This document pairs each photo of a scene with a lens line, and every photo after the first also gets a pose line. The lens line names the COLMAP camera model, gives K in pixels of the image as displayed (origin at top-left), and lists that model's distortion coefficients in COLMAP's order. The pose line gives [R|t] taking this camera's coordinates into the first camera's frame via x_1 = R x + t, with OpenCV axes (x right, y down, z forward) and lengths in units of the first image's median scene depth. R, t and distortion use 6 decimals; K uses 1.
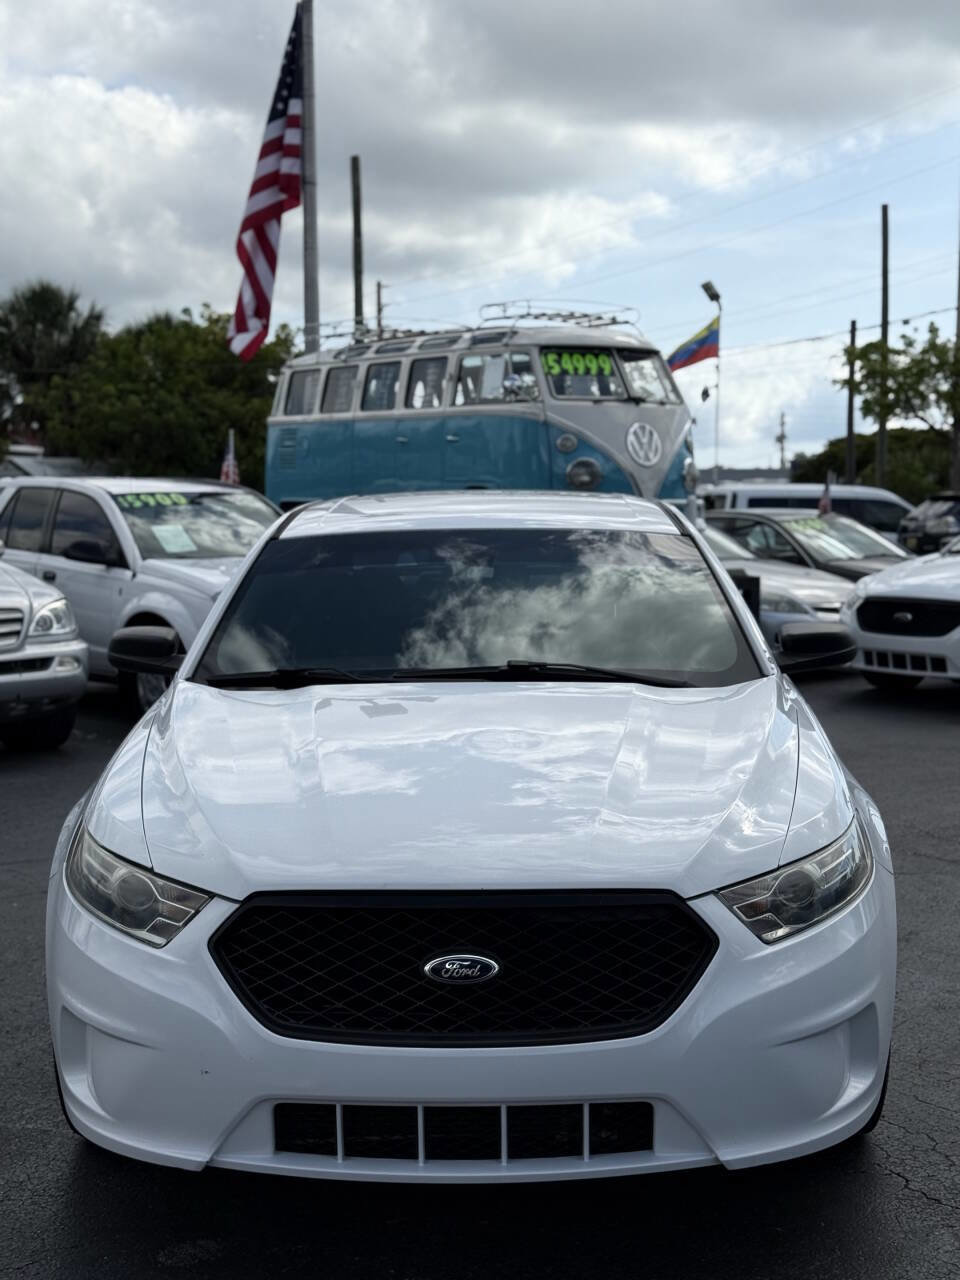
lens RADIAL K [[1827.5, 0, 480.0], [0, 1827.5, 640.0], [0, 0, 1]] dist [0.147129, -0.134682]
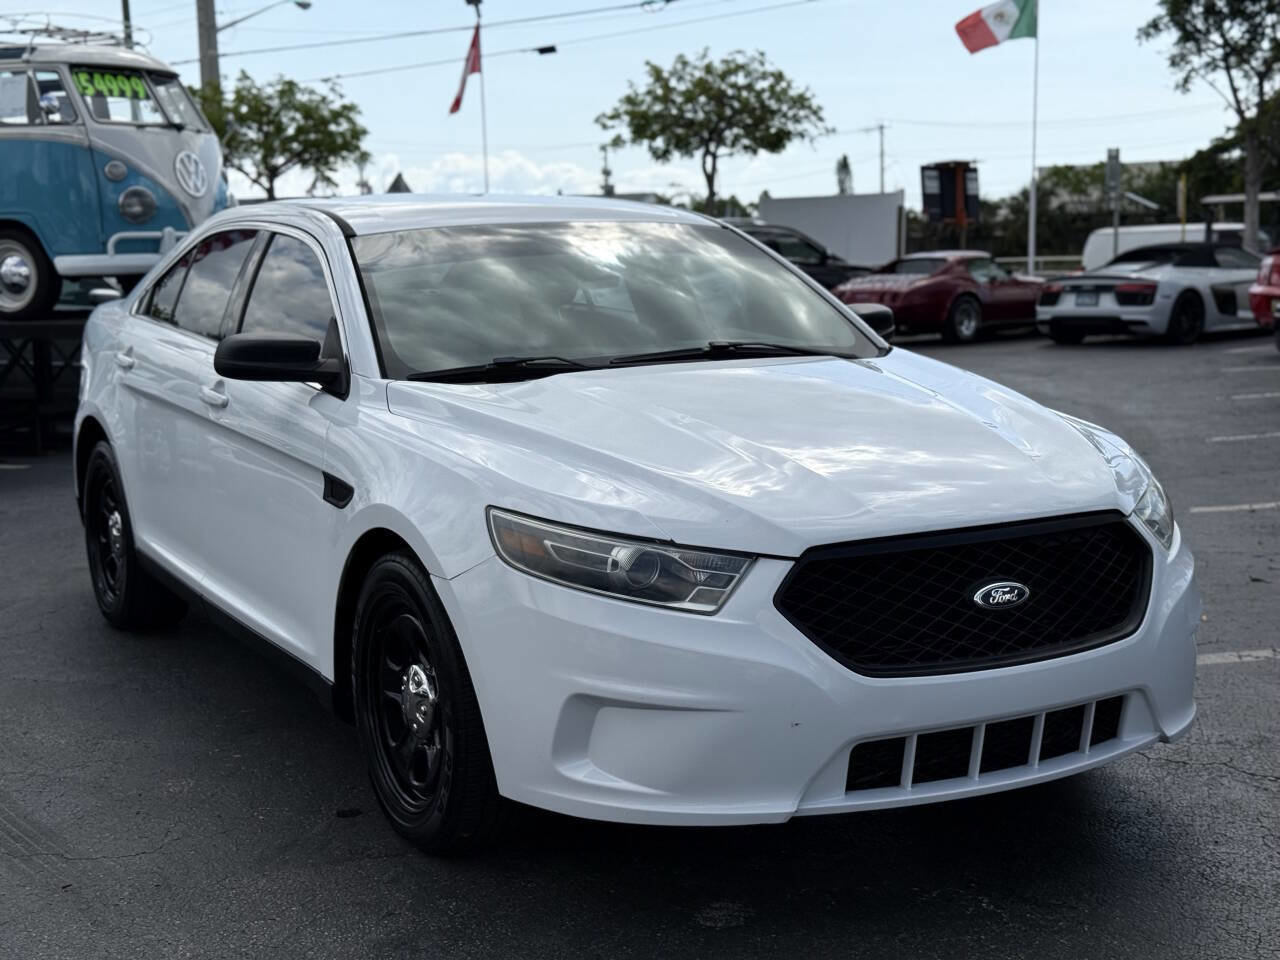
lens RADIAL K [[1827.5, 0, 640.0], [0, 1827.5, 480.0], [0, 0, 1]] dist [0.147129, -0.134682]
pose [[0.863084, -0.081767, 0.498398, -0.204555], [0.060618, 0.996445, 0.058503, 0.009986], [-0.501410, -0.020281, 0.864972, 0.048772]]
